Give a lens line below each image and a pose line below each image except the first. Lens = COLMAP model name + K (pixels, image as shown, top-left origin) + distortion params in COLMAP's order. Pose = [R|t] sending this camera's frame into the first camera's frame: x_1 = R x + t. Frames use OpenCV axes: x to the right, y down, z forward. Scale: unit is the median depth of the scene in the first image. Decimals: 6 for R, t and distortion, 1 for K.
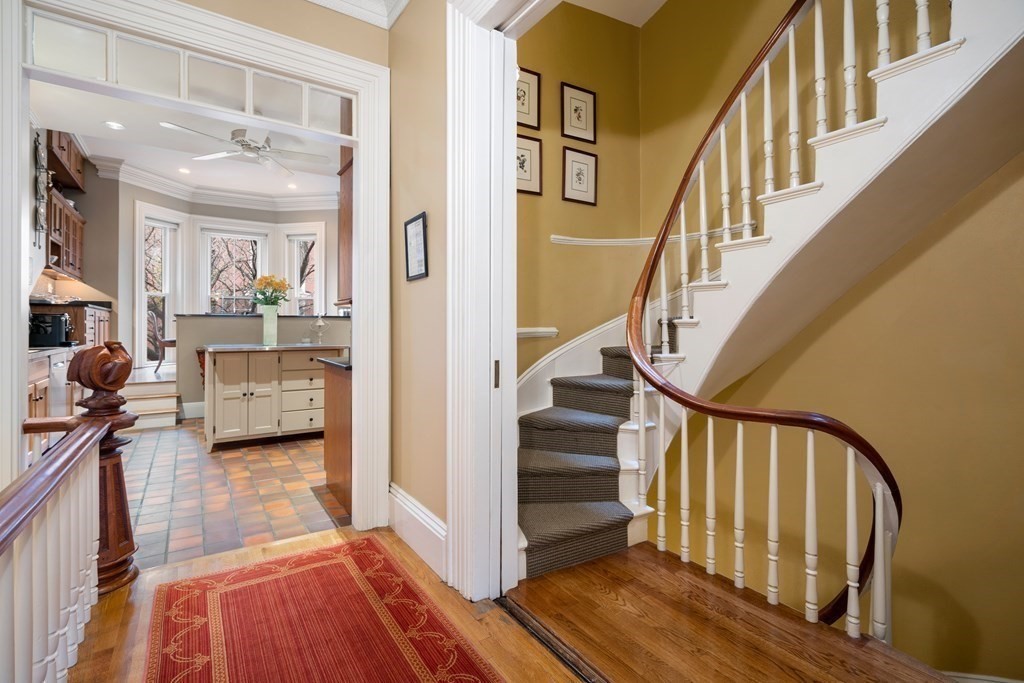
lens RADIAL K [[472.6, 0, 511.2], [0, 472.6, 326.4], [0, 0, 1]] dist [-0.003501, -0.000009]
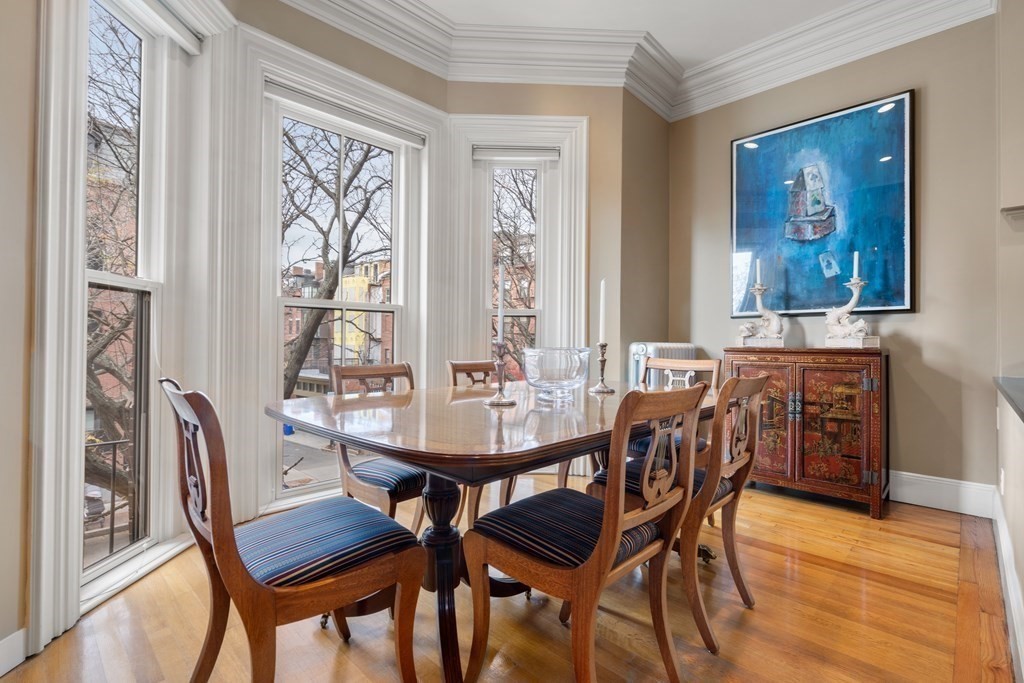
lens RADIAL K [[472.6, 0, 515.3], [0, 472.6, 340.4], [0, 0, 1]] dist [-0.003501, -0.000009]
pose [[0.978505, 0.009056, 0.206025, -0.893590], [-0.007211, 0.999927, -0.009701, -0.056642], [-0.206097, 0.008007, 0.978499, 1.064510]]
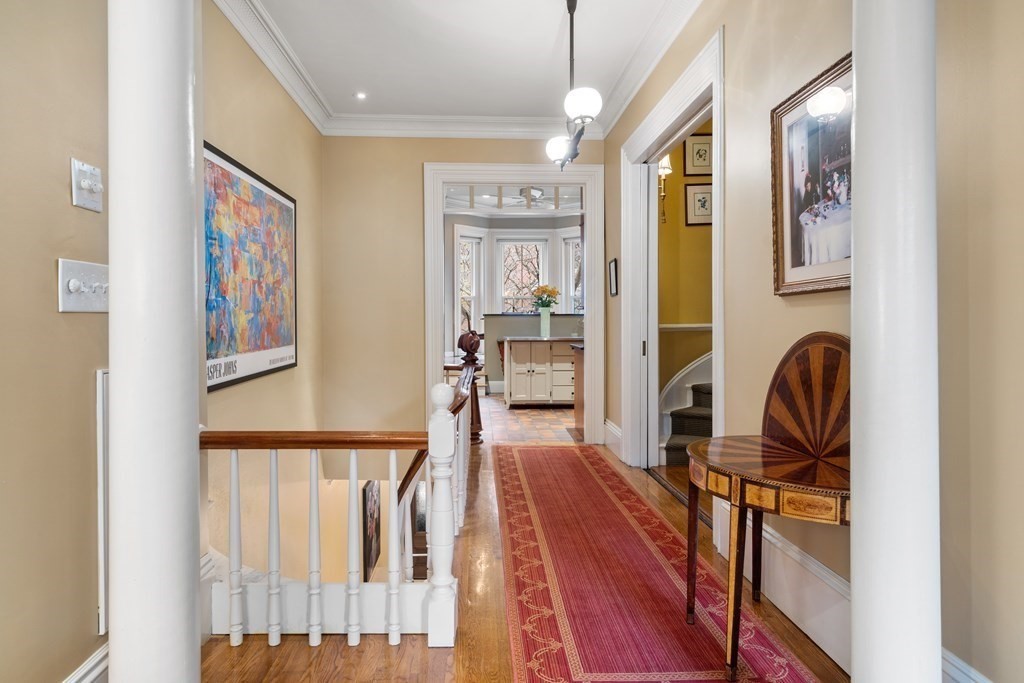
lens RADIAL K [[642.4, 0, 512.8], [0, 642.4, 335.3], [0, 0, 1]] dist [0.001347, 0.000030]
pose [[0.855891, 0.006228, -0.517119, 0.323145], [0.003897, 0.999821, 0.018491, 0.000177], [0.517142, -0.017841, 0.855713, -0.556666]]
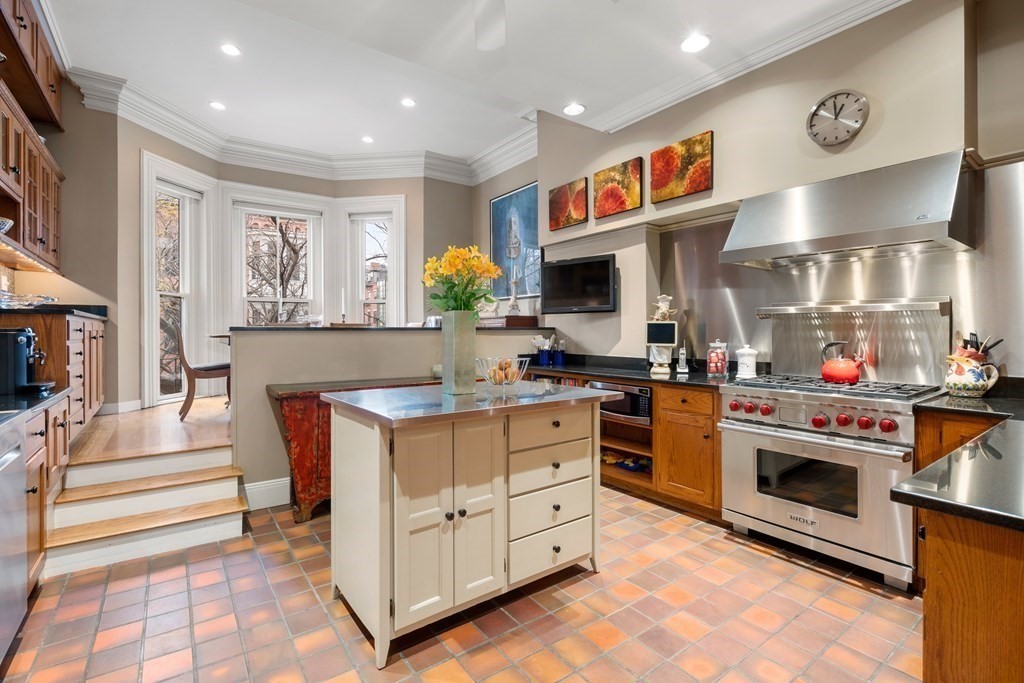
lens RADIAL K [[472.6, 0, 509.3], [0, 472.6, 335.2], [0, 0, 1]] dist [-0.003501, -0.000009]
pose [[0.999633, -0.003242, 0.026904, -0.430365], [0.003092, 0.999980, 0.005605, -0.020061], [-0.026921, -0.005520, 0.999622, 0.466983]]
